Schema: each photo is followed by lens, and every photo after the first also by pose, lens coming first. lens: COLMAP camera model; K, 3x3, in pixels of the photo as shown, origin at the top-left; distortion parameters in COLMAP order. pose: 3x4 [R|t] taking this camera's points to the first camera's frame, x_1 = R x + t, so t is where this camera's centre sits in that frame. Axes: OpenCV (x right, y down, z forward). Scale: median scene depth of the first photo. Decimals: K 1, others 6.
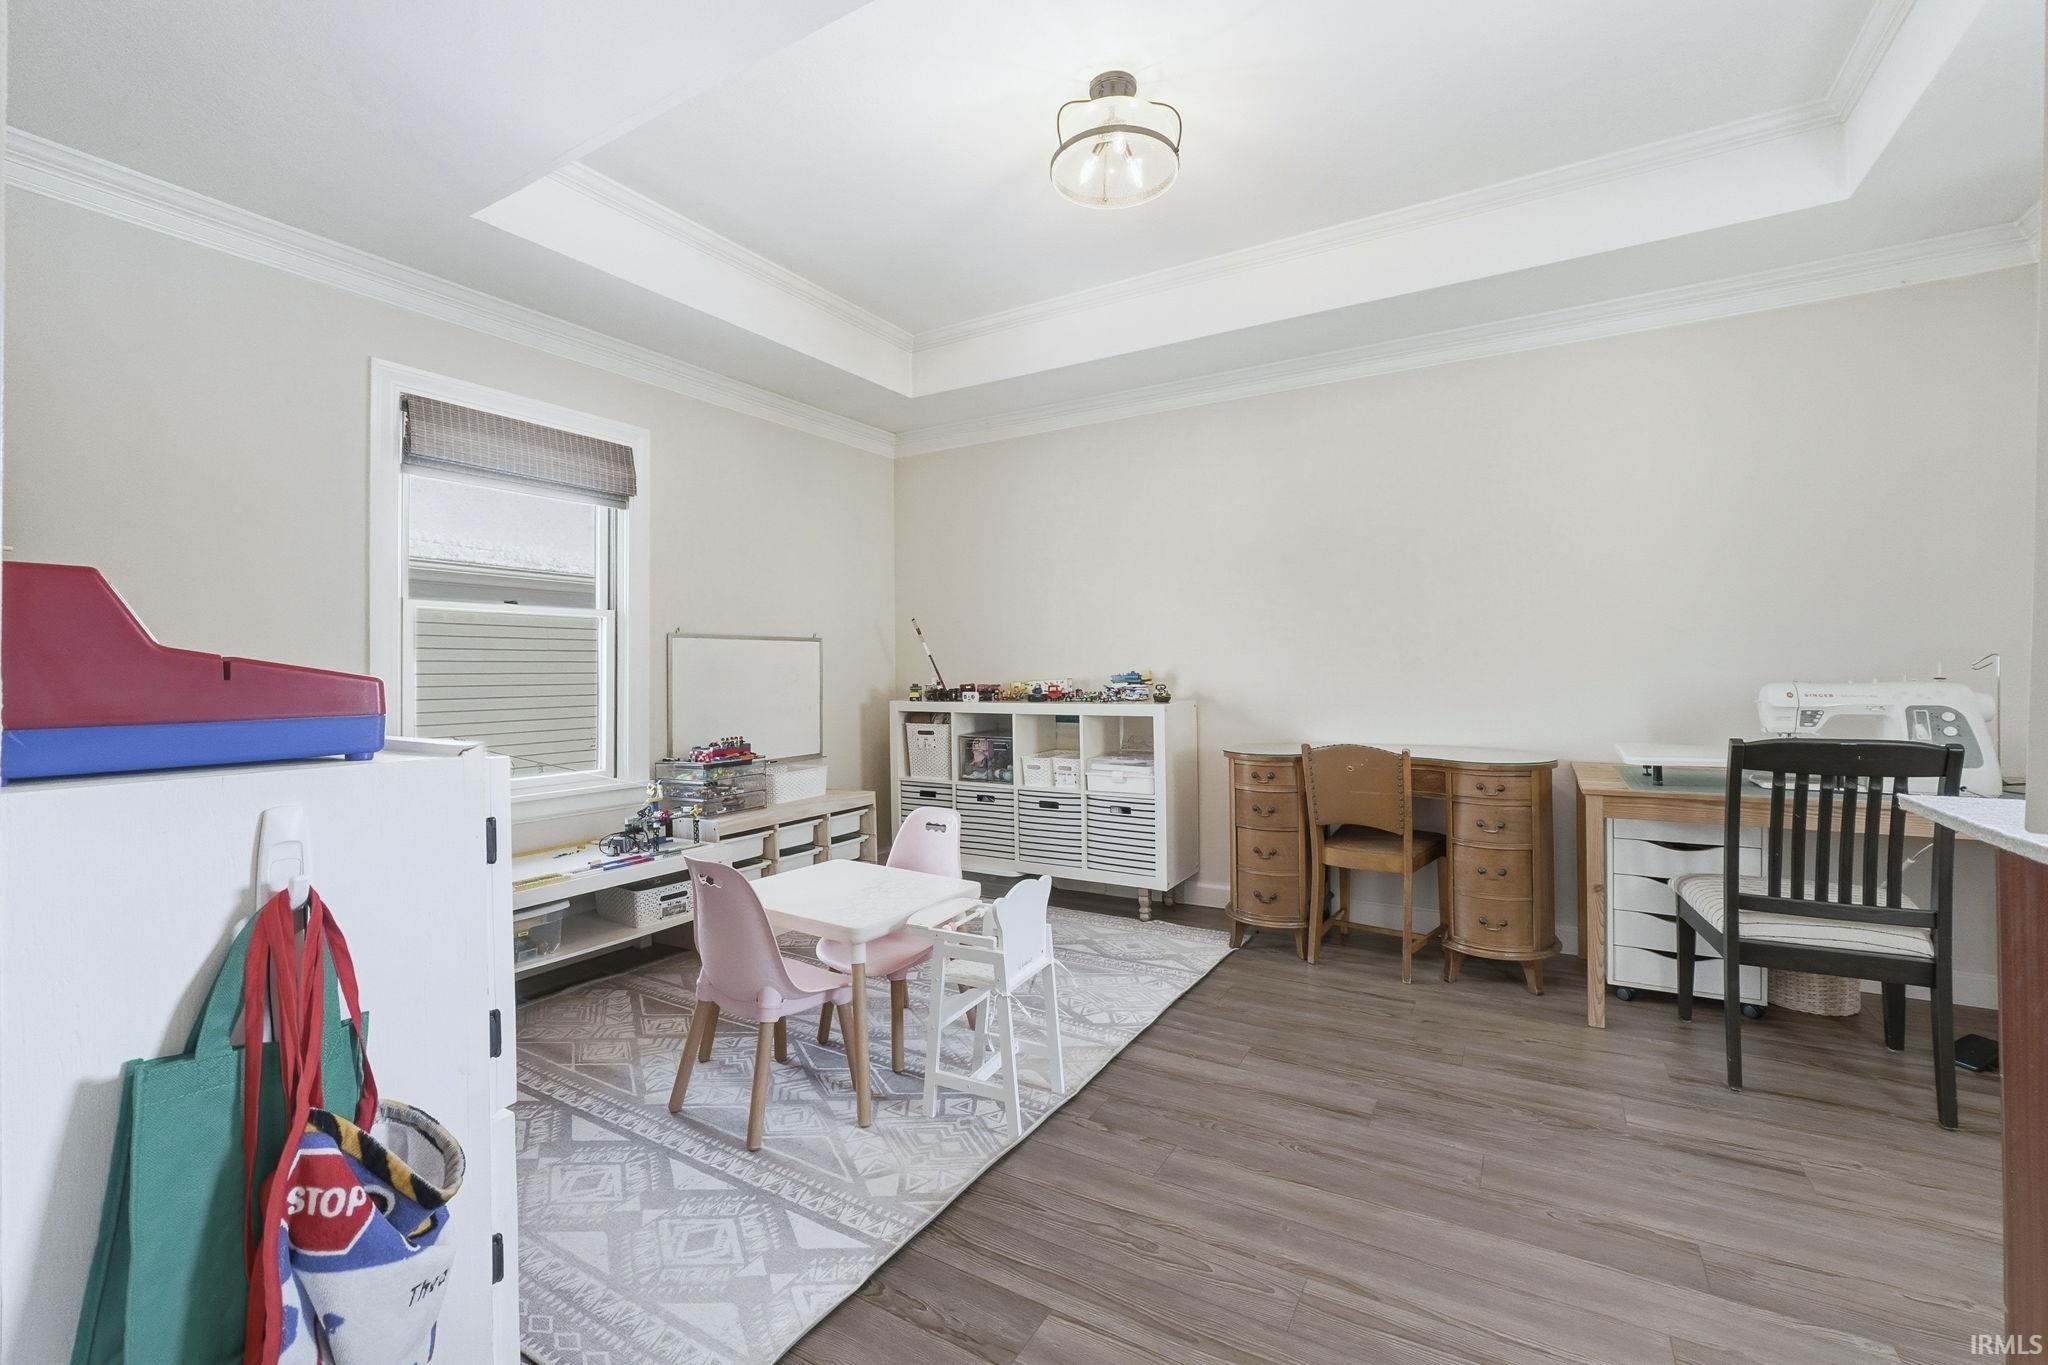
lens RADIAL K [[881.1, 0, 1020.1], [0, 881.1, 664.6], [0, 0, 1]] dist [-0.012009, 0.000848]
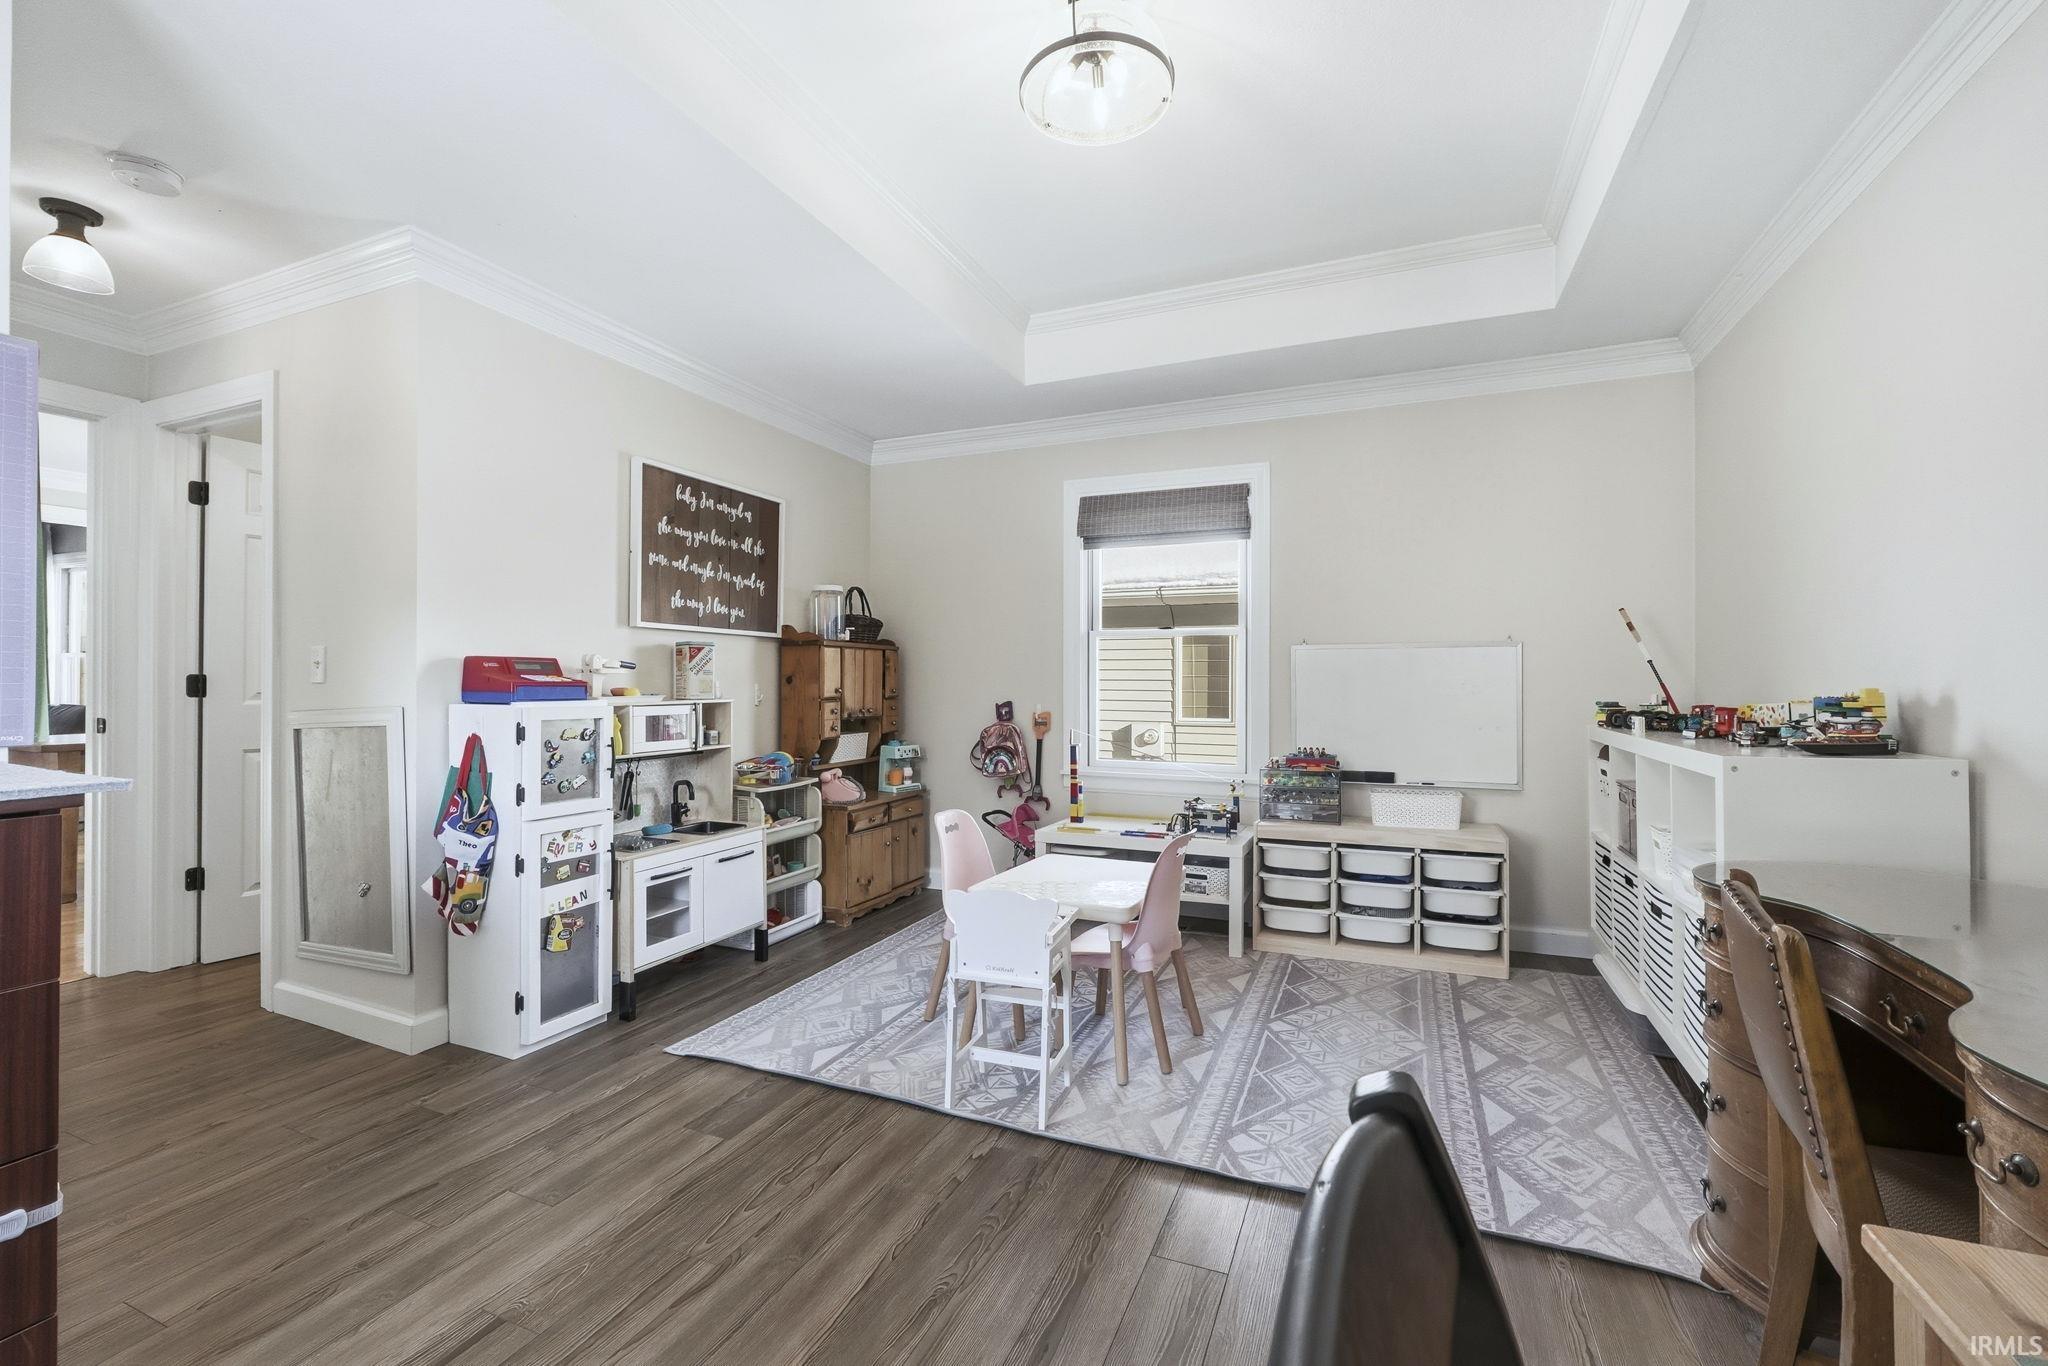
lens RADIAL K [[873.0, 0, 1016.1], [0, 873.0, 682.3], [0, 0, 1]] dist [-0.012153, 0.000240]
pose [[0.117631, 0.010447, -0.993002, 0.984851], [0.004821, 0.999927, 0.011091, -0.007386], [0.993046, -0.006092, 0.117572, 0.872229]]
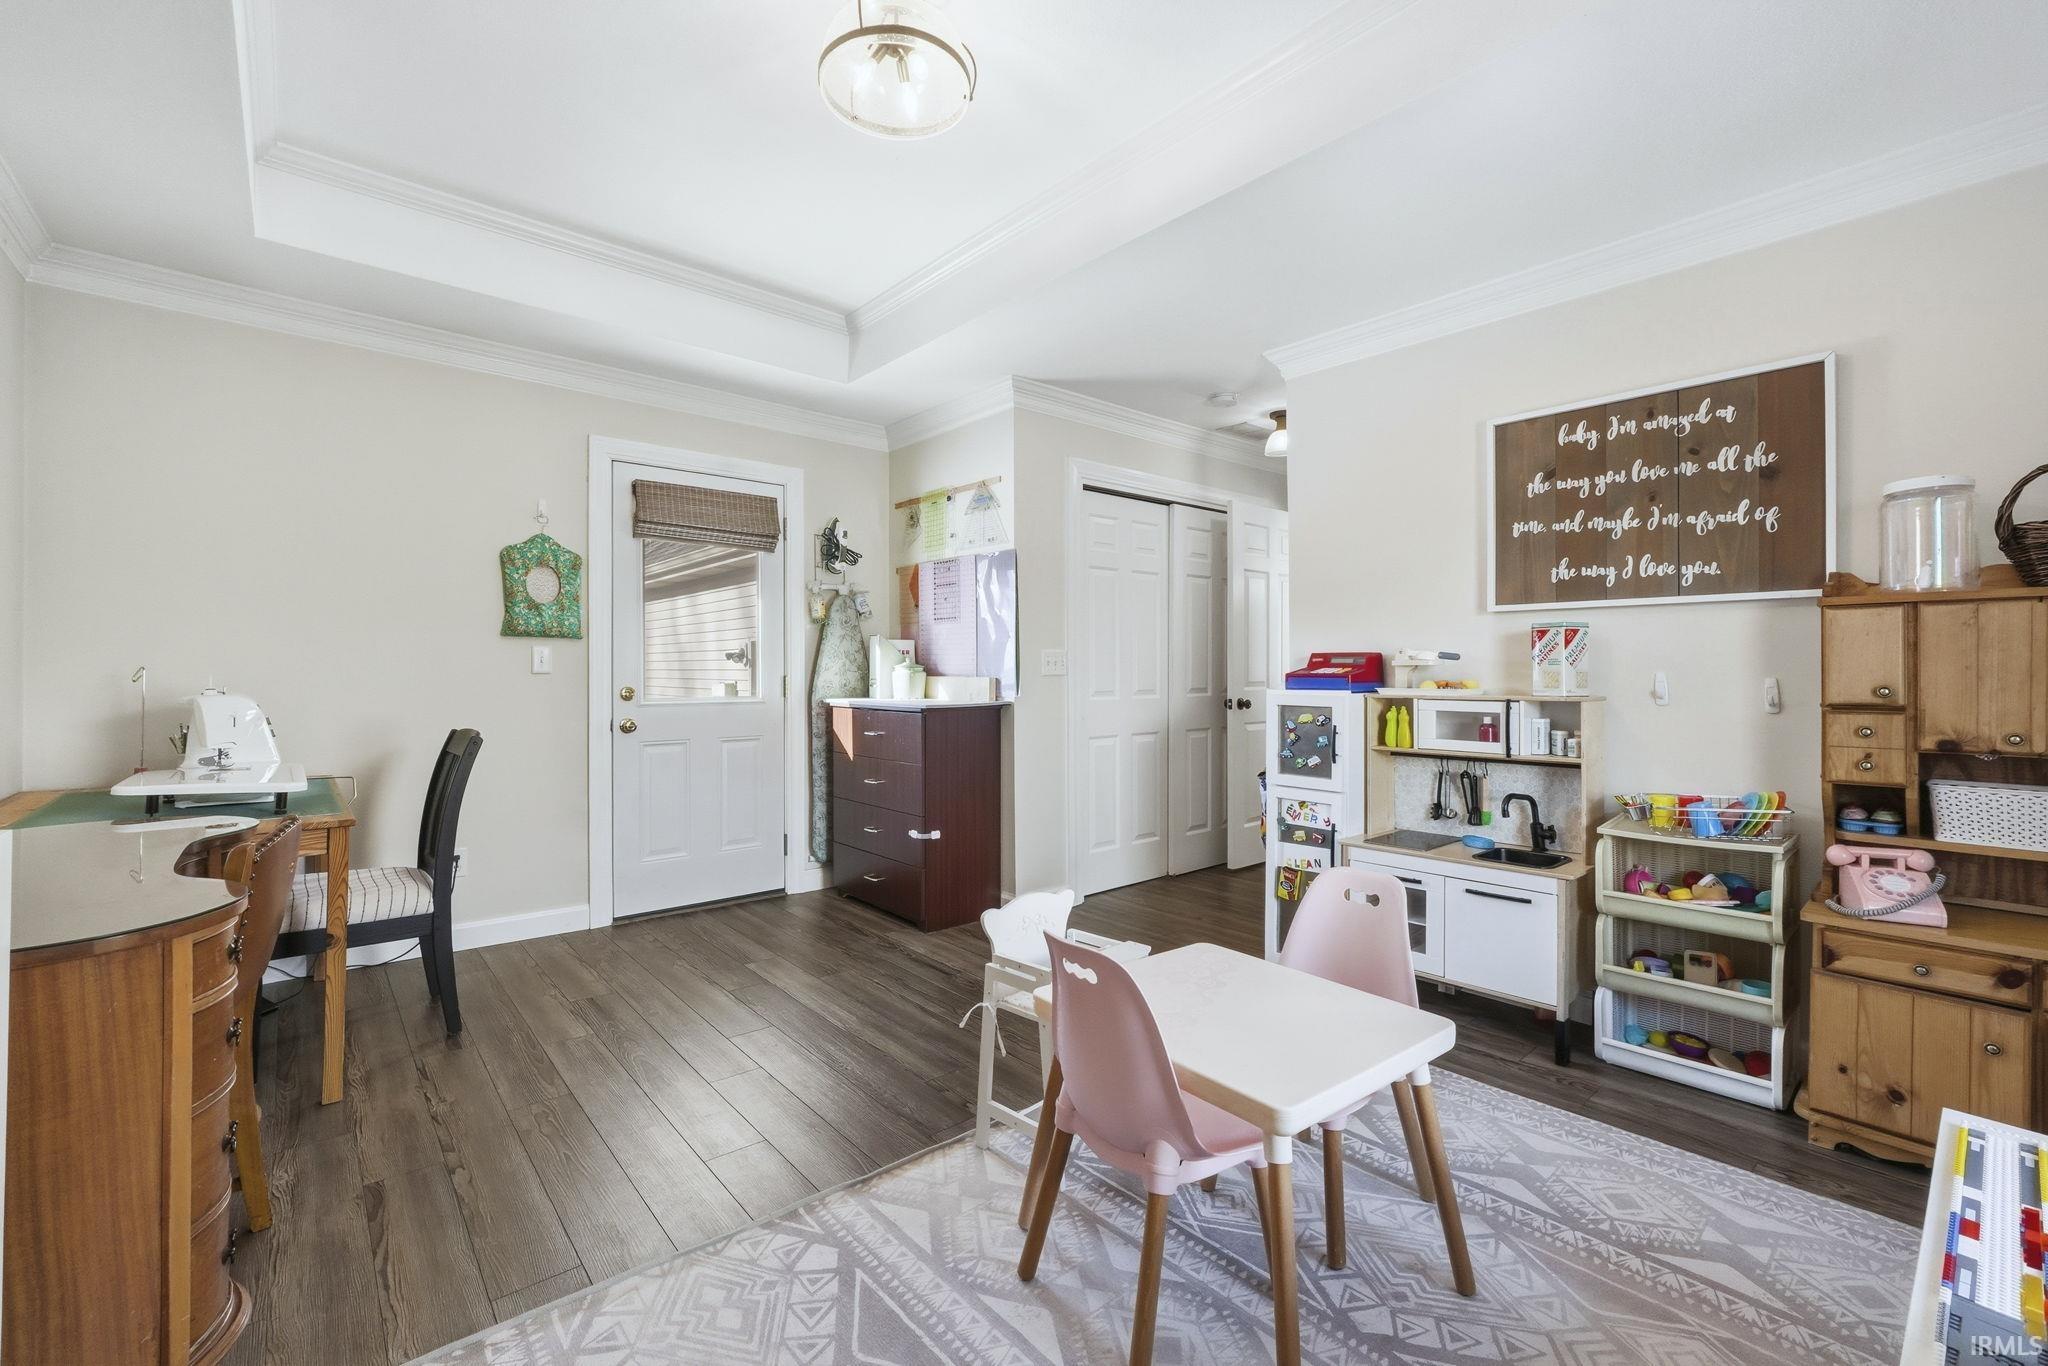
lens RADIAL K [[849.6, 0, 1023.6], [0, 849.6, 674.2], [0, 0, 1]] dist [-0.010987, 0.000527]
pose [[-0.946498, 0.009162, 0.322580, -0.282134], [0.006838, 0.999942, -0.008335, 0.010877], [-0.322638, -0.005683, -0.946506, 1.827922]]
